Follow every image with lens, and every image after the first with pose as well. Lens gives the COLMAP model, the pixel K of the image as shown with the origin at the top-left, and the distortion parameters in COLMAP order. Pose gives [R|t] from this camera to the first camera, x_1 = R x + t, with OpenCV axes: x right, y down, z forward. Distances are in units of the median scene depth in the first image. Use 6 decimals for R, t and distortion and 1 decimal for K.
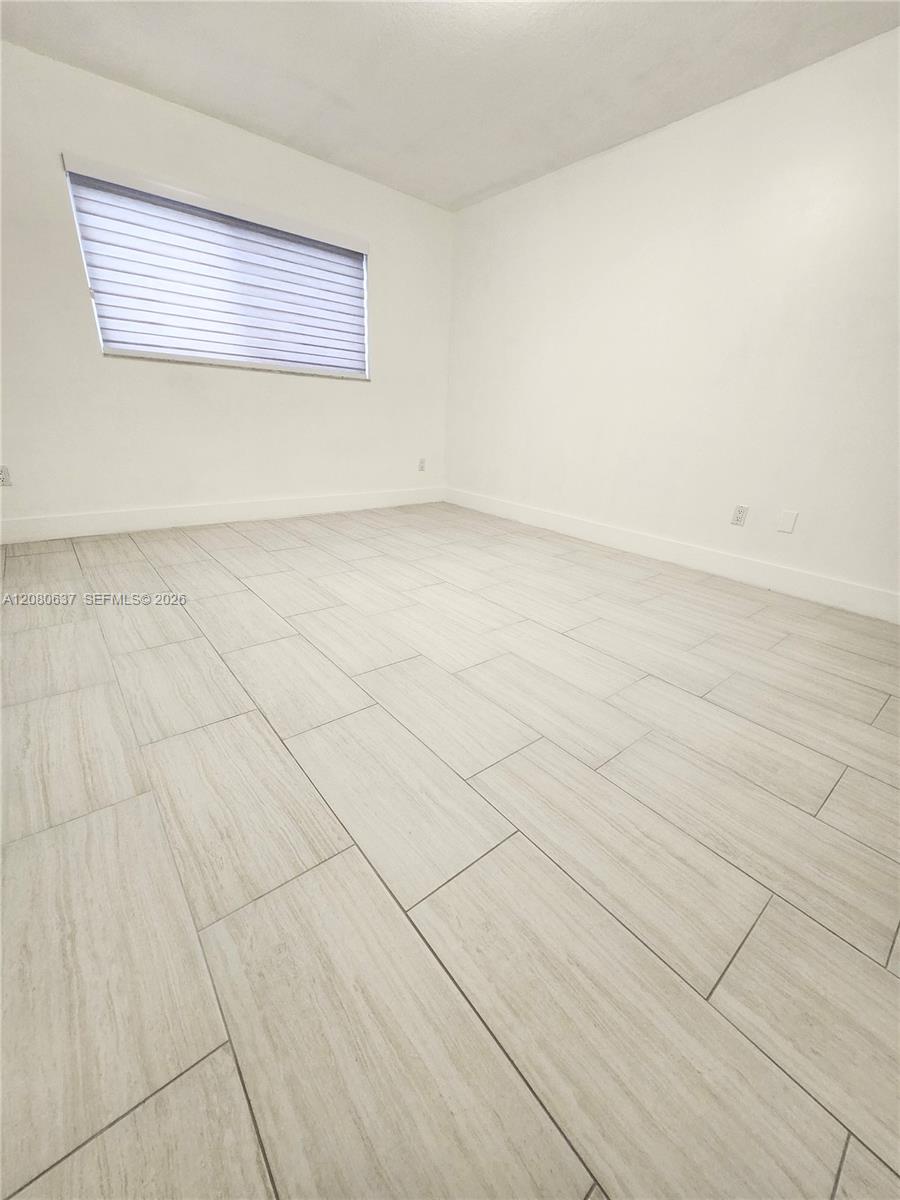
lens RADIAL K [[472.5, 0, 453.4], [0, 472.5, 597.9], [0, 0, 1]] dist [0.000664, -0.000335]
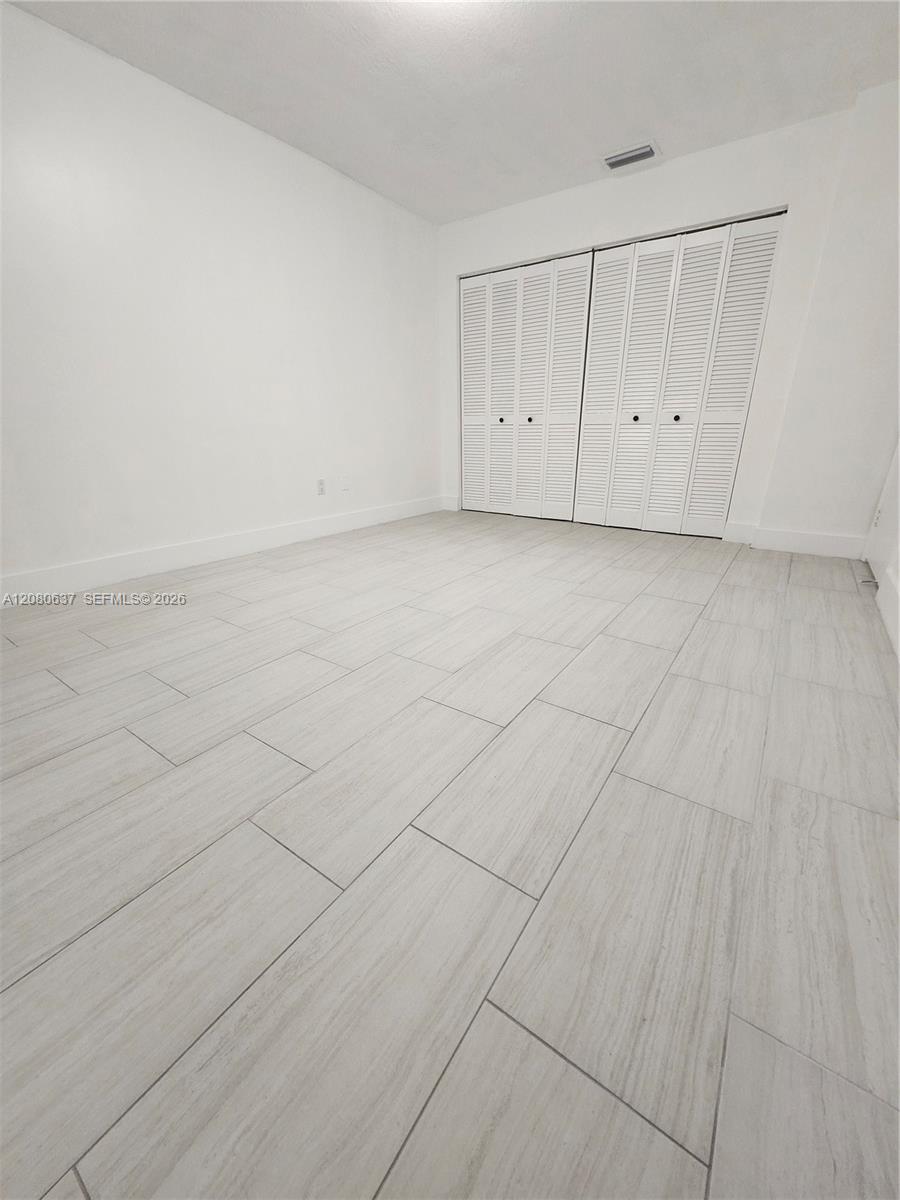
lens RADIAL K [[472.5, 0, 450.8], [0, 472.5, 600.5], [0, 0, 1]] dist [0.000664, -0.000335]
pose [[-0.256276, -0.377451, 0.889861, -1.067018], [0.344355, 0.824553, 0.448922, -0.526656], [-0.903185, 0.421476, -0.081336, 1.268236]]
